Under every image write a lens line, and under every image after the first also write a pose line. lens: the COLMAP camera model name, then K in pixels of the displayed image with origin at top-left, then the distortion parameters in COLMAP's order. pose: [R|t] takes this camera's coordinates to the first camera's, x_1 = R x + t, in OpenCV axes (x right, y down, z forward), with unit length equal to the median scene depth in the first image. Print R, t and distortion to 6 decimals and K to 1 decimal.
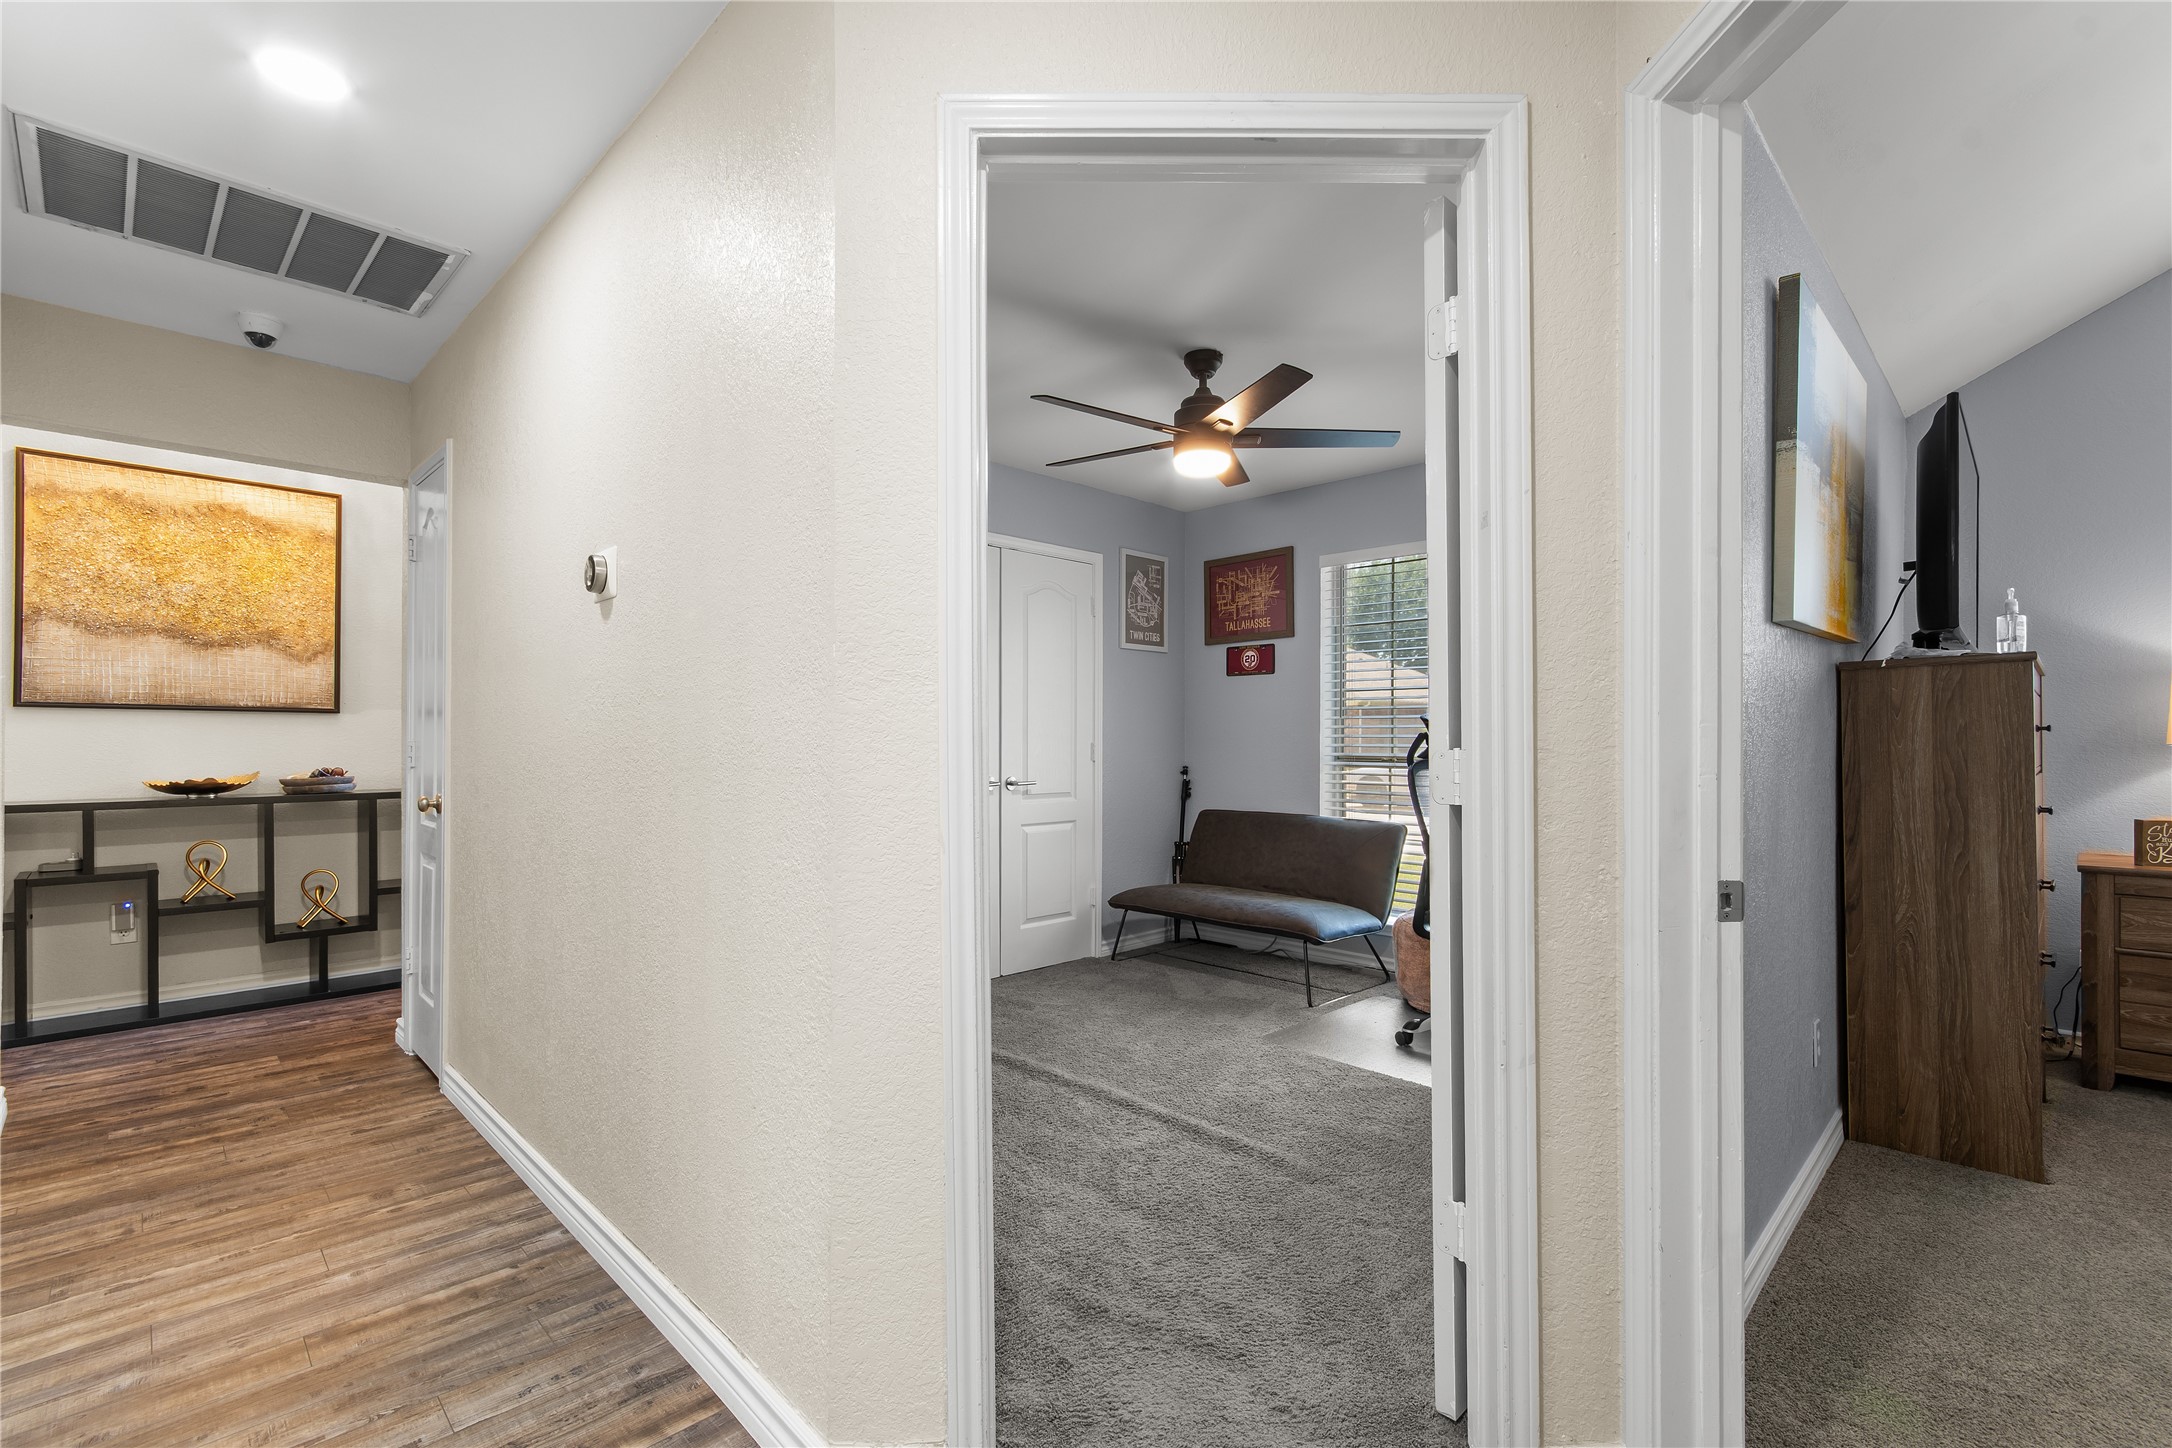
lens RADIAL K [[954.3, 0, 1086.4], [0, 954.3, 735.0], [0, 0, 1]] dist [0.001897, 0.000874]
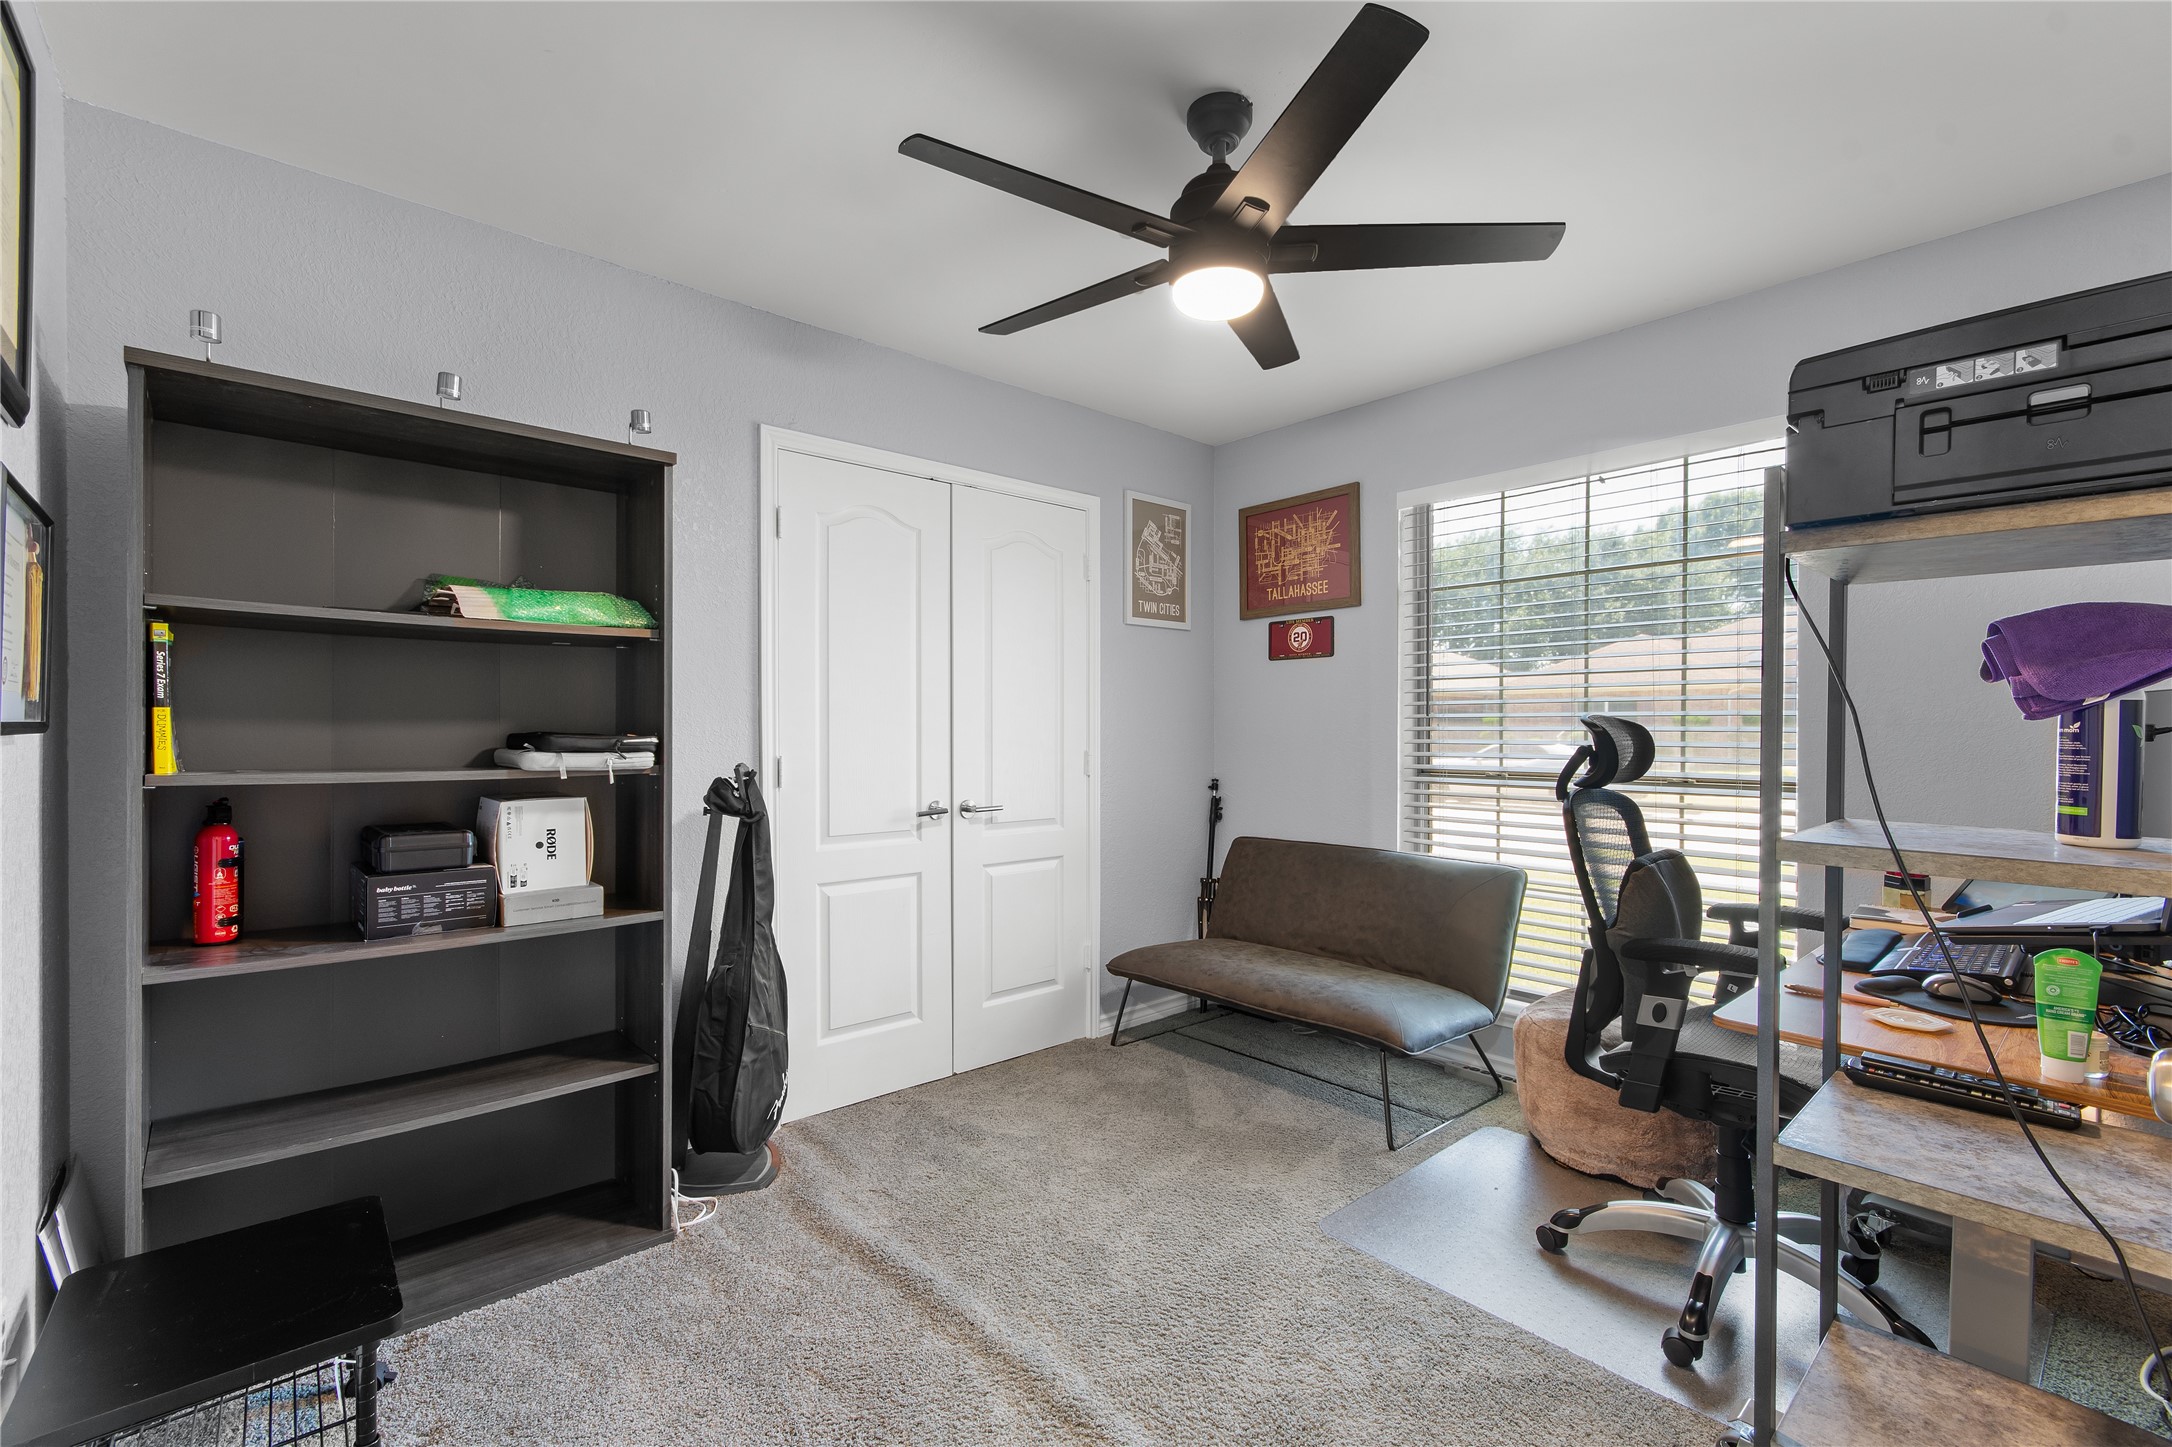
lens RADIAL K [[954.3, 0, 1086.4], [0, 954.3, 734.5], [0, 0, 1]] dist [0.001897, 0.000874]
pose [[0.998722, -0.002003, -0.050498, 0.045328], [0.002371, 0.999971, 0.007235, -0.010155], [0.050482, -0.007345, 0.998698, 0.264646]]
